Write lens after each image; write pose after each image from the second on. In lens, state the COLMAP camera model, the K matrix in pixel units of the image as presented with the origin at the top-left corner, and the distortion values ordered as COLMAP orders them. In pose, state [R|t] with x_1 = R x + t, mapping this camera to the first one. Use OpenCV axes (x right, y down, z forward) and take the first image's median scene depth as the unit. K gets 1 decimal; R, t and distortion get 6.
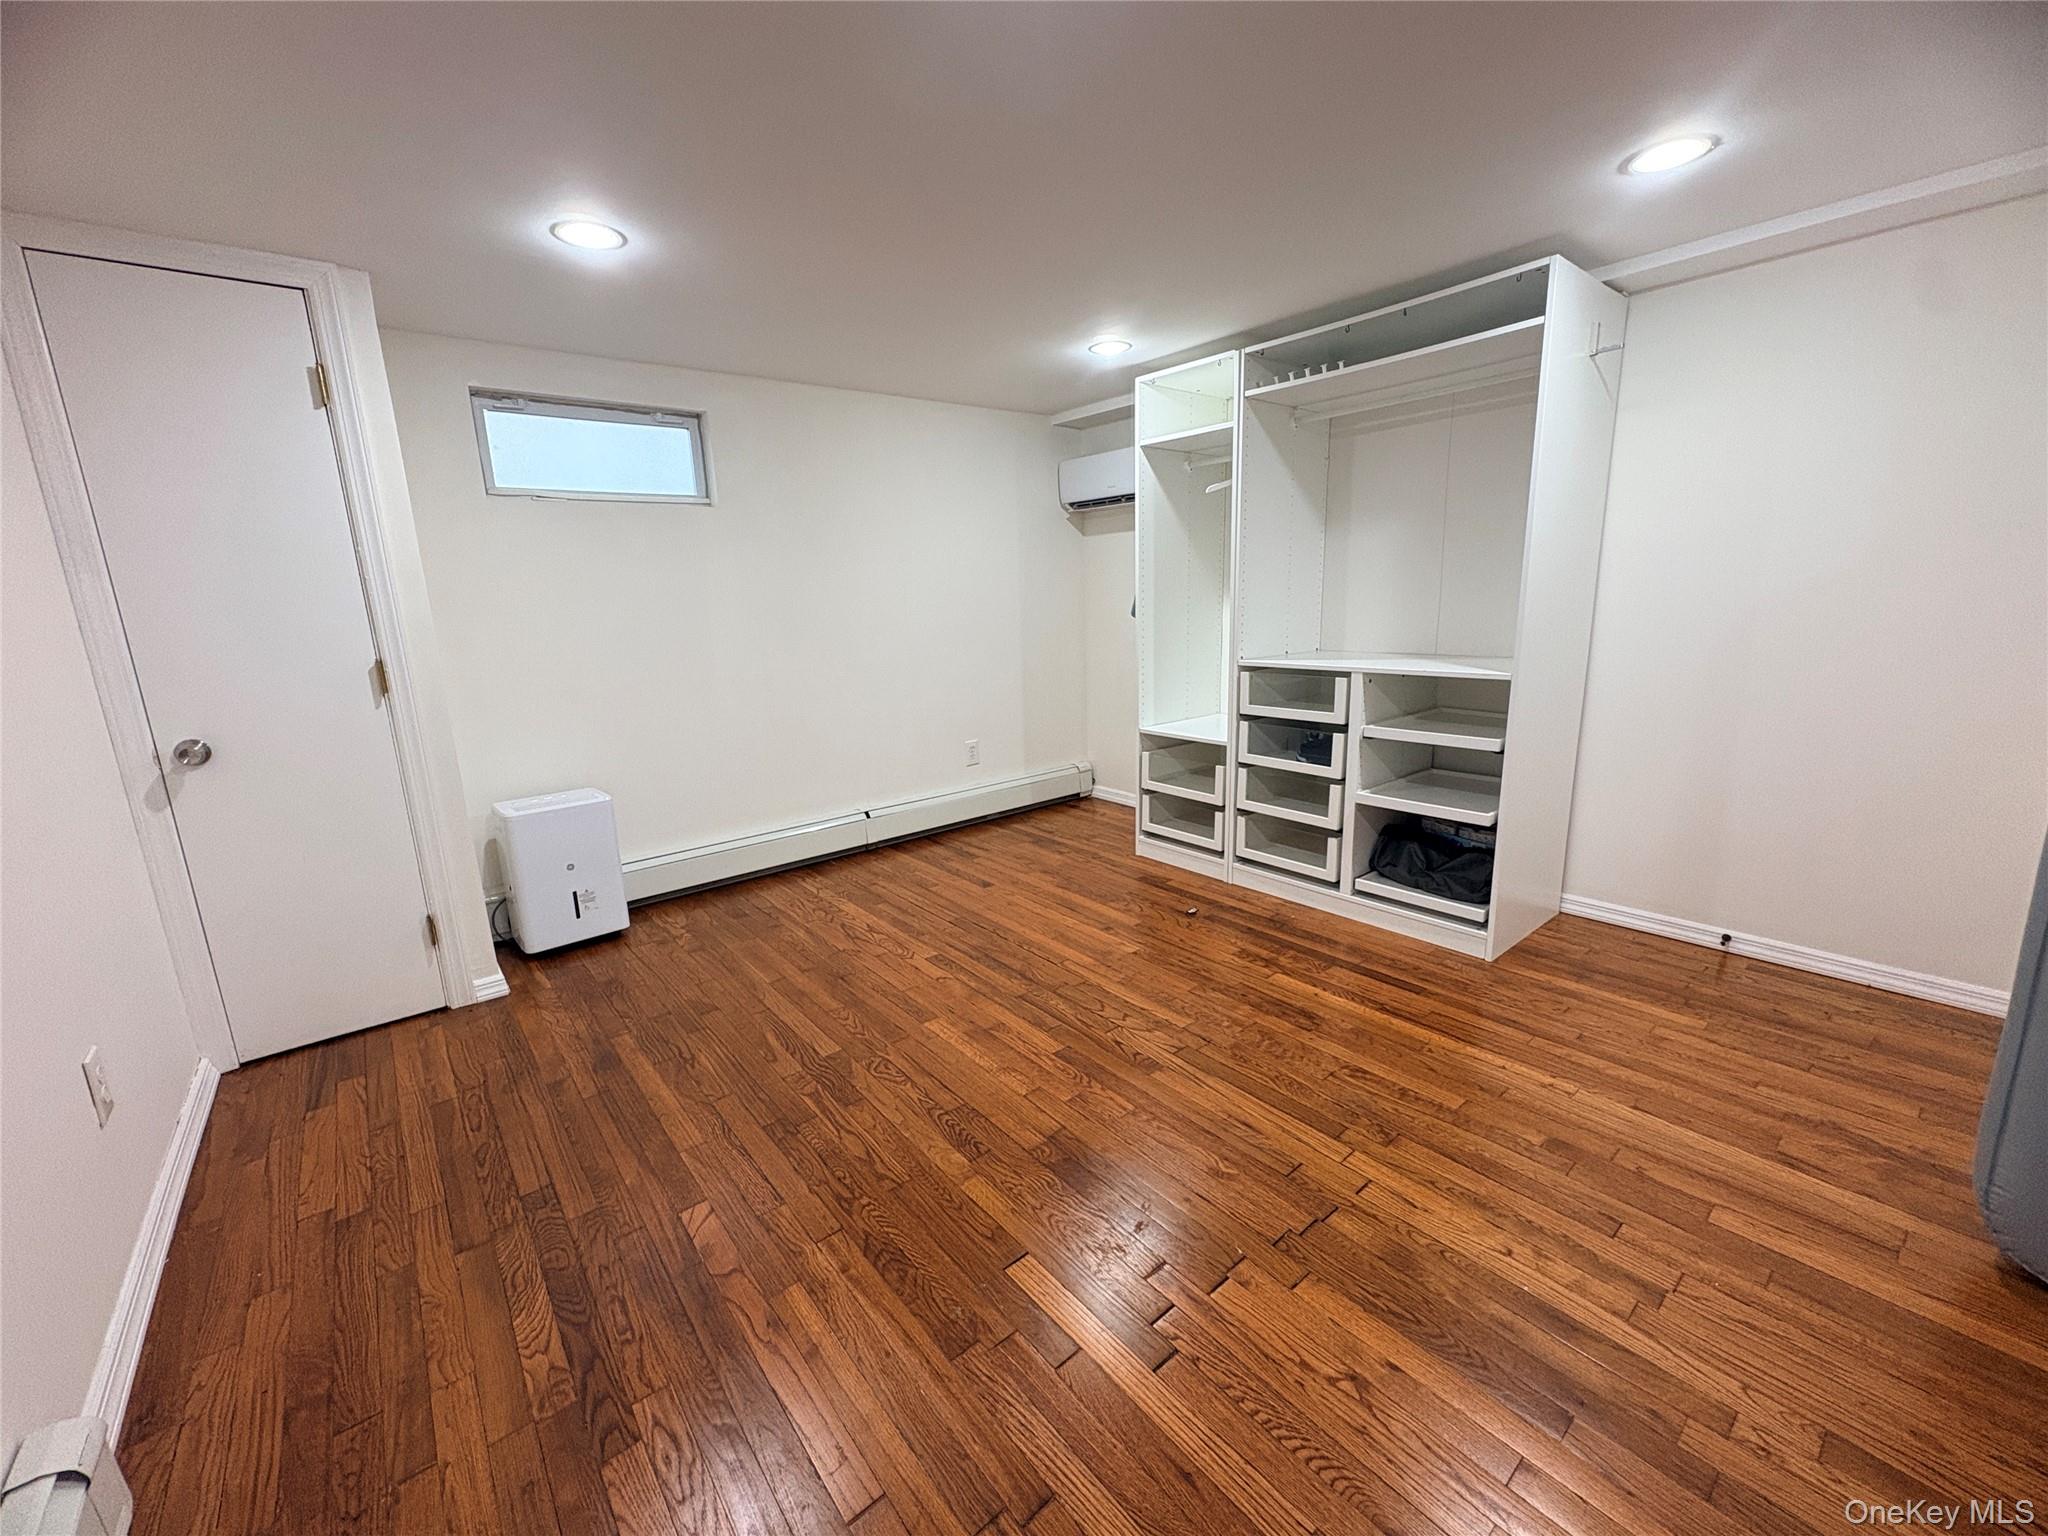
lens RADIAL K [[831.1, 0, 1026.4], [0, 831.1, 773.1], [0, 0, 1]] dist [0.001190, -0.000803]
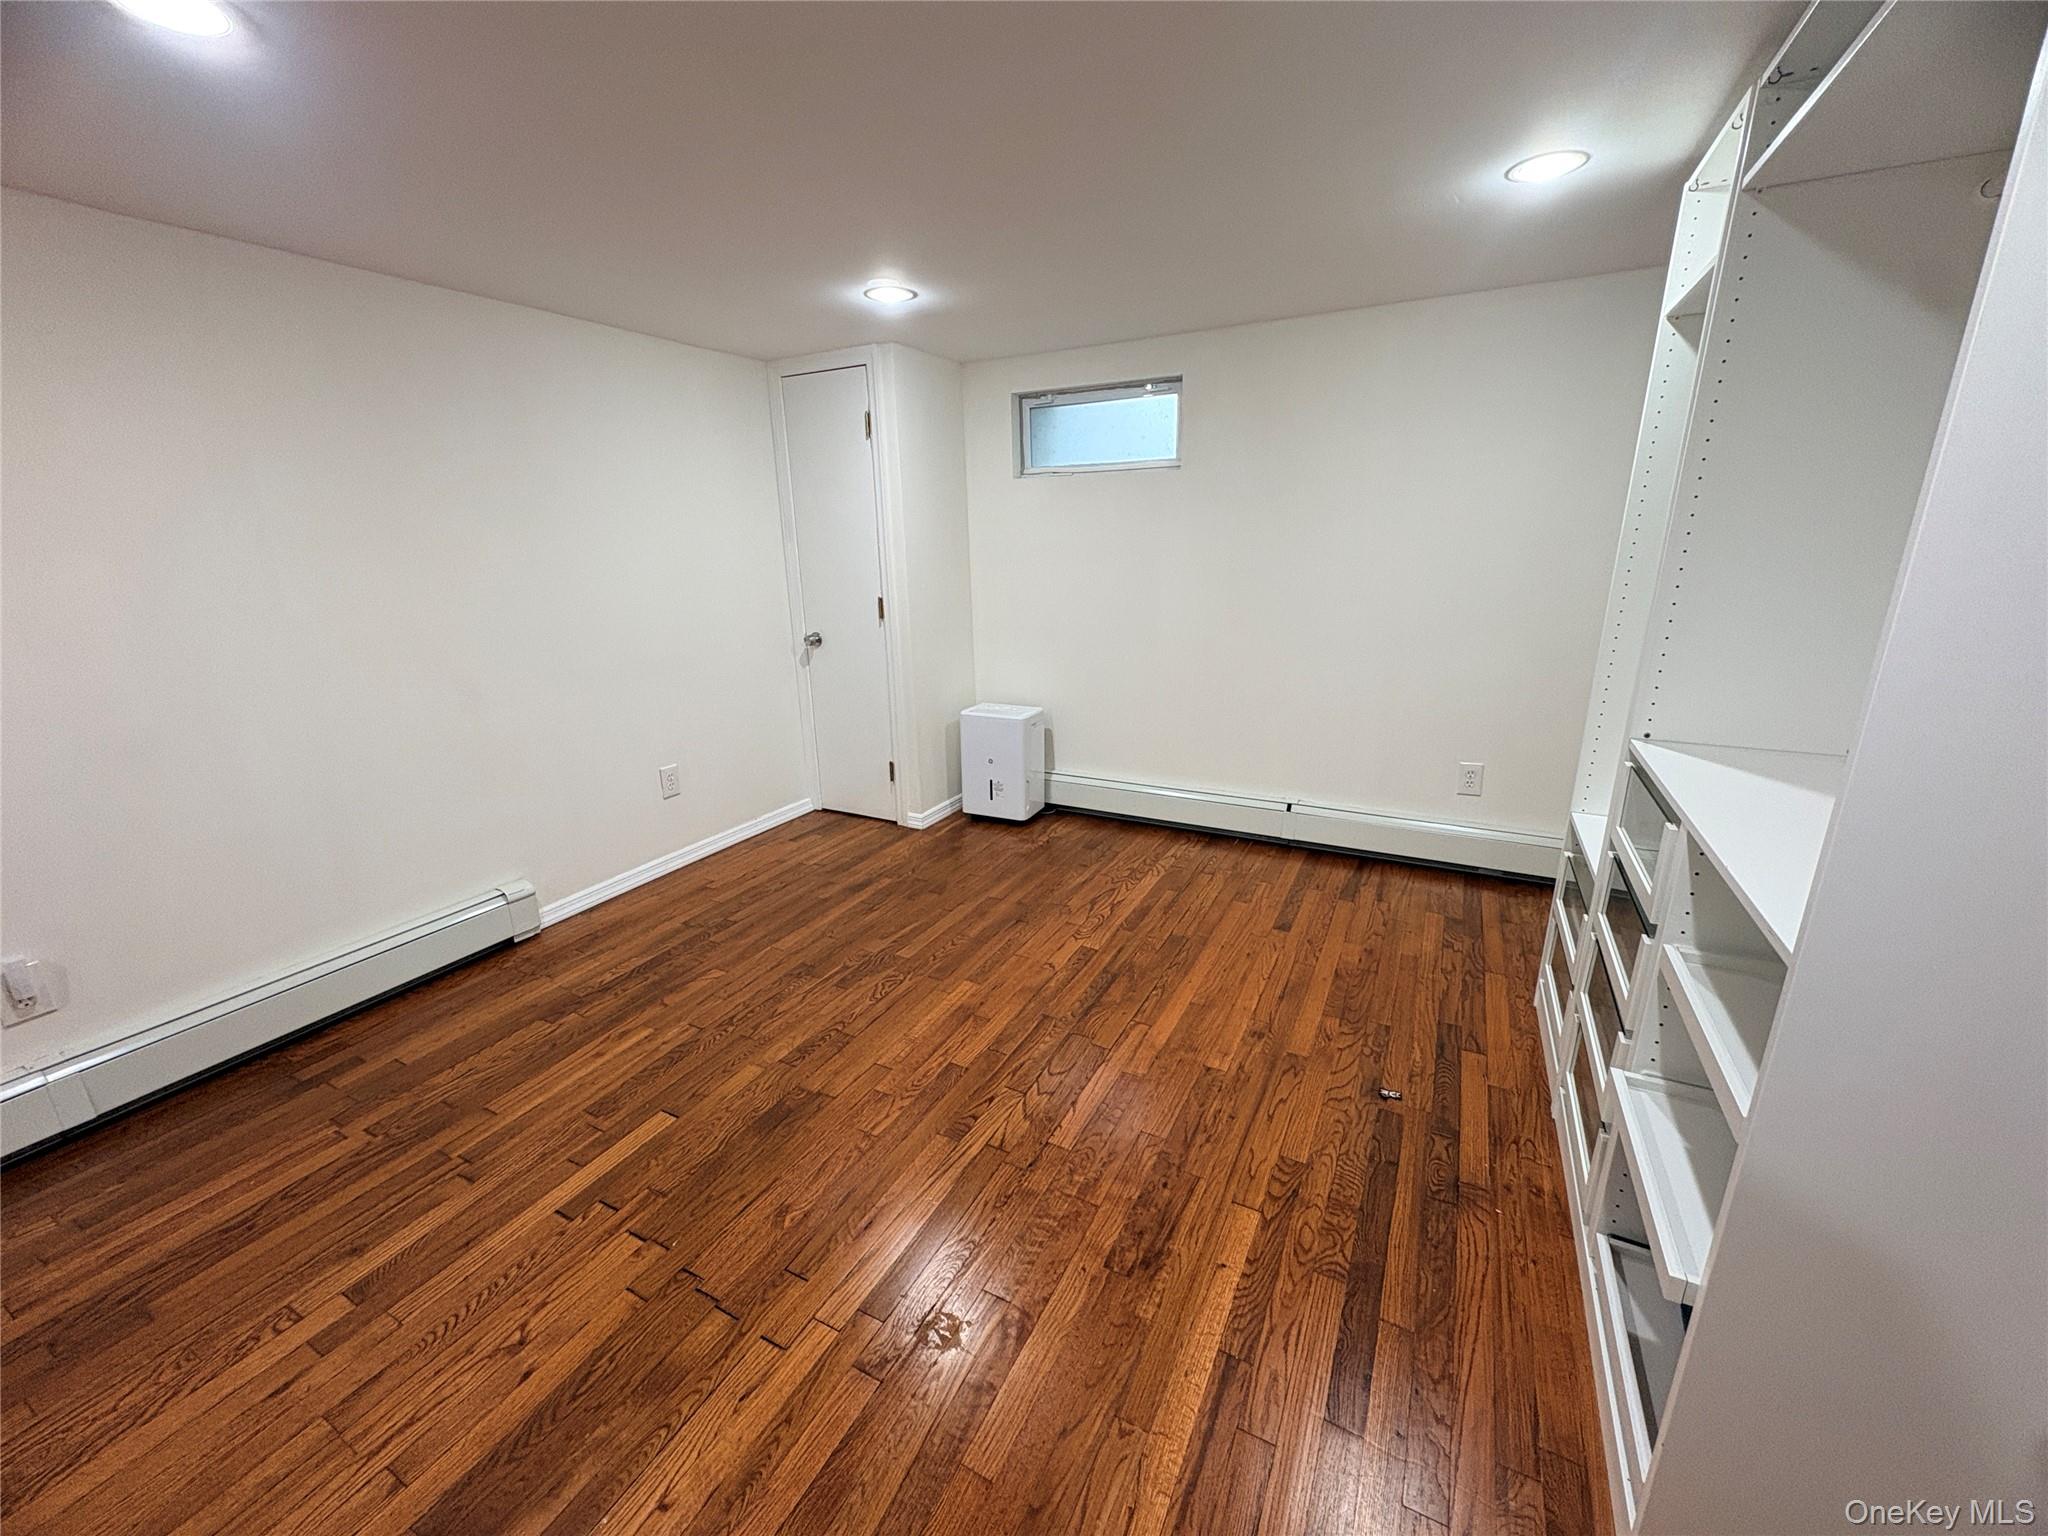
lens RADIAL K [[831.1, 0, 1024.0], [0, 831.1, 770.6], [0, 0, 1]] dist [0.001190, -0.000803]
pose [[0.369126, 0.280603, -0.886007, 0.764433], [-0.189574, 0.956021, 0.223798, -0.210499], [0.909840, 0.085354, 0.406087, 0.588633]]
